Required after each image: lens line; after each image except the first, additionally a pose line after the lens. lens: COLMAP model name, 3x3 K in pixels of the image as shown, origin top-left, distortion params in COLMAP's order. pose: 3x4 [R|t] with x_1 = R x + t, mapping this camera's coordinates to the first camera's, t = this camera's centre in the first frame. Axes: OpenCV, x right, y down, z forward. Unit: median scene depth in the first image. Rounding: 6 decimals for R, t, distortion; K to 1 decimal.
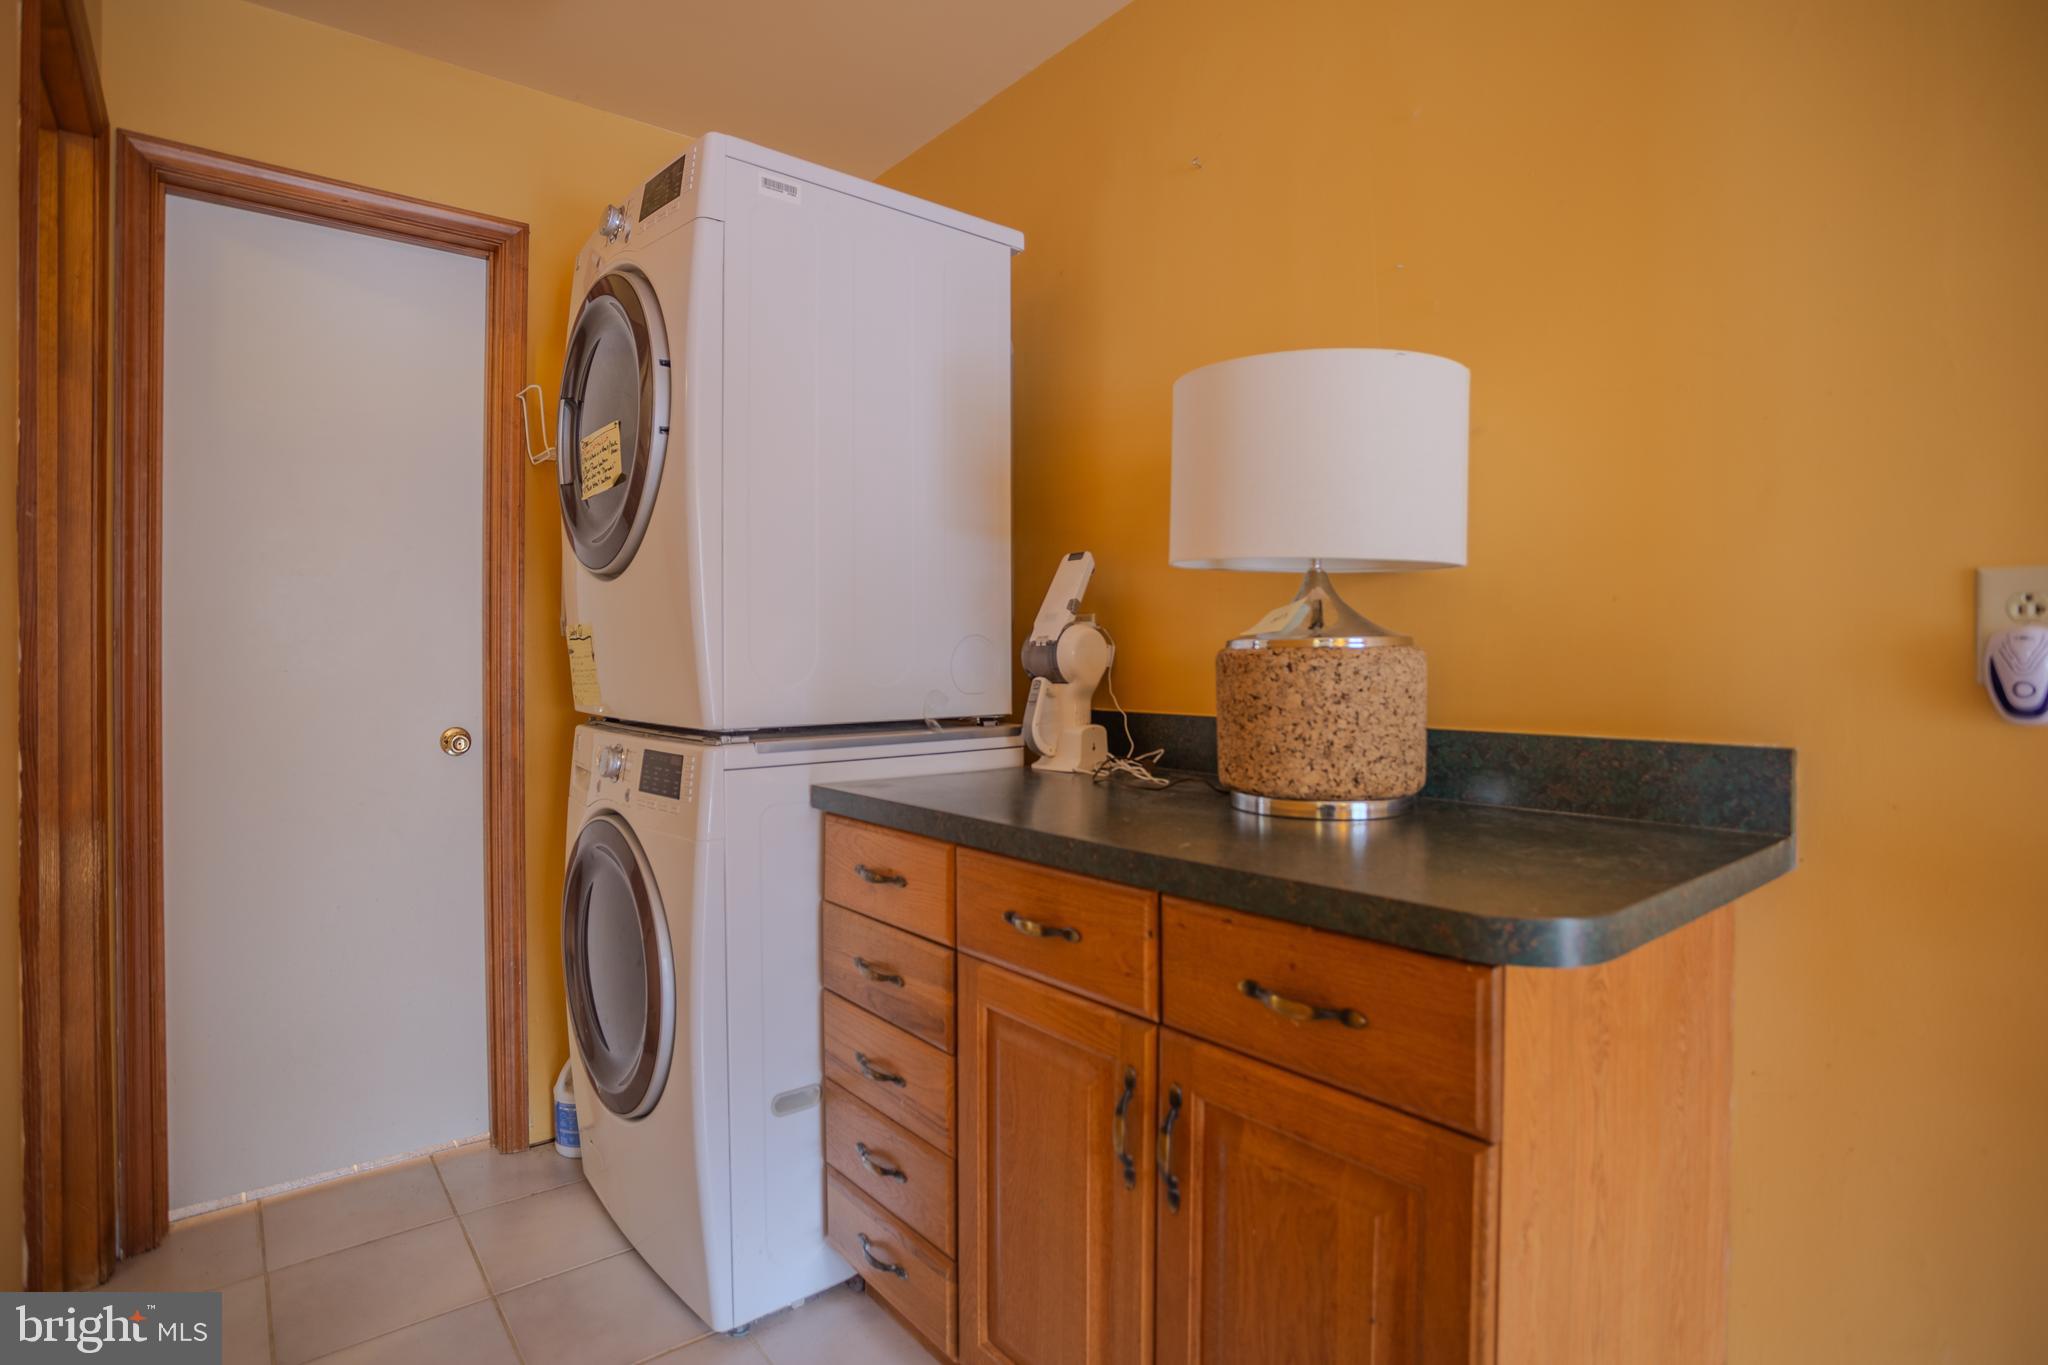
lens RADIAL K [[1007.0, 0, 1004.5], [0, 1007.0, 665.9], [0, 0, 1]] dist [-0.077004, 0.033912]
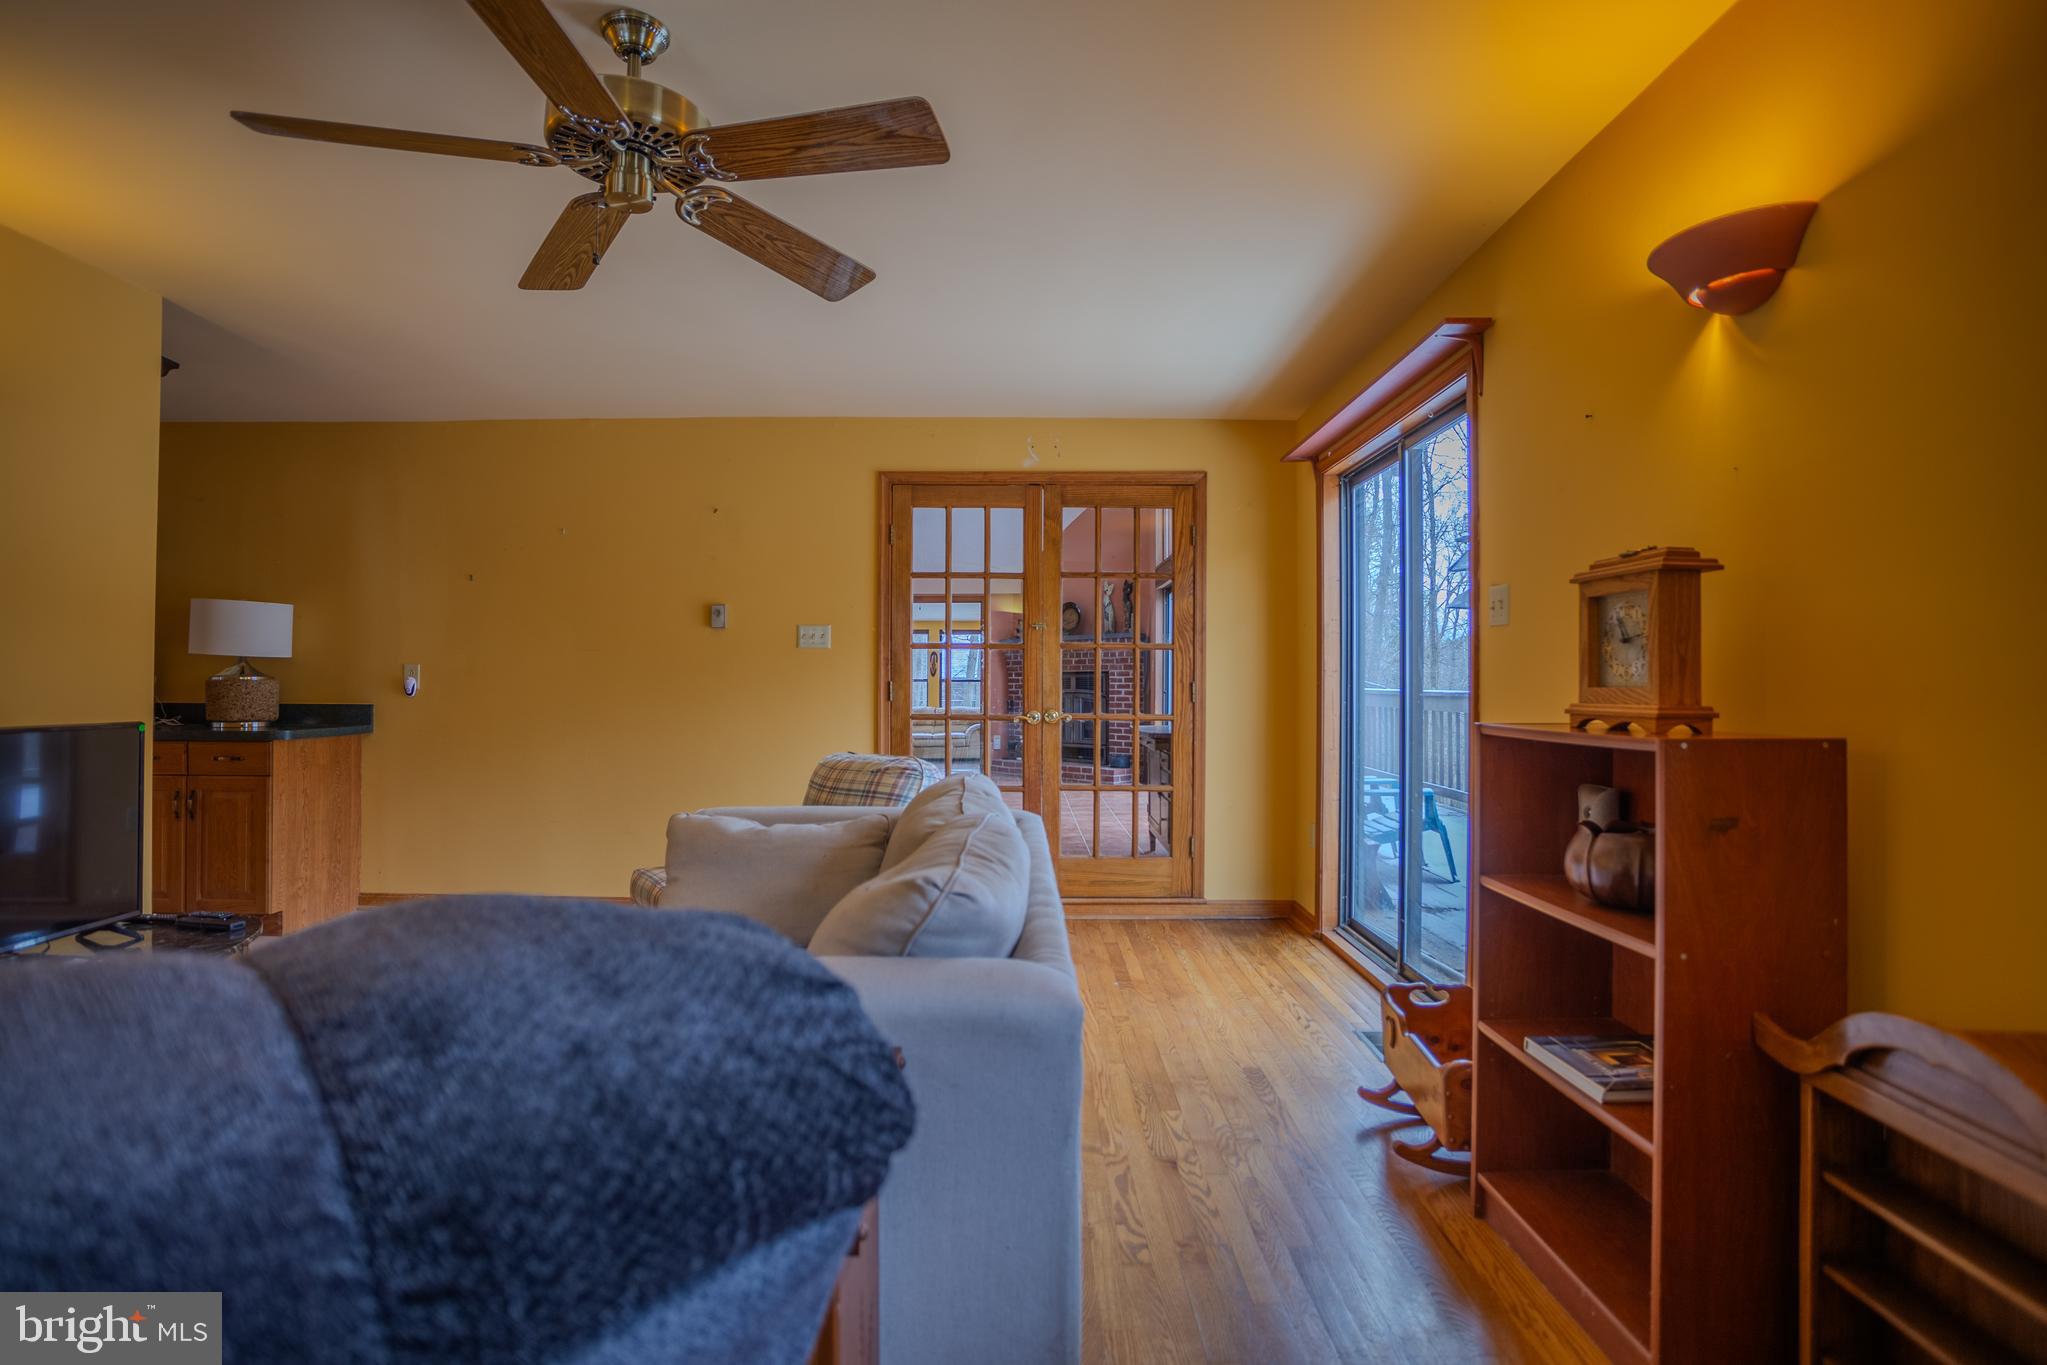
lens RADIAL K [[1031.2, 0, 1040.9], [0, 1031.2, 677.3], [0, 0, 1]] dist [-0.074347, 0.034628]
pose [[0.620120, 0.010635, 0.784435, -0.702969], [0.003418, 0.999862, -0.016258, 0.040689], [-0.784500, 0.012763, 0.619998, -3.430935]]
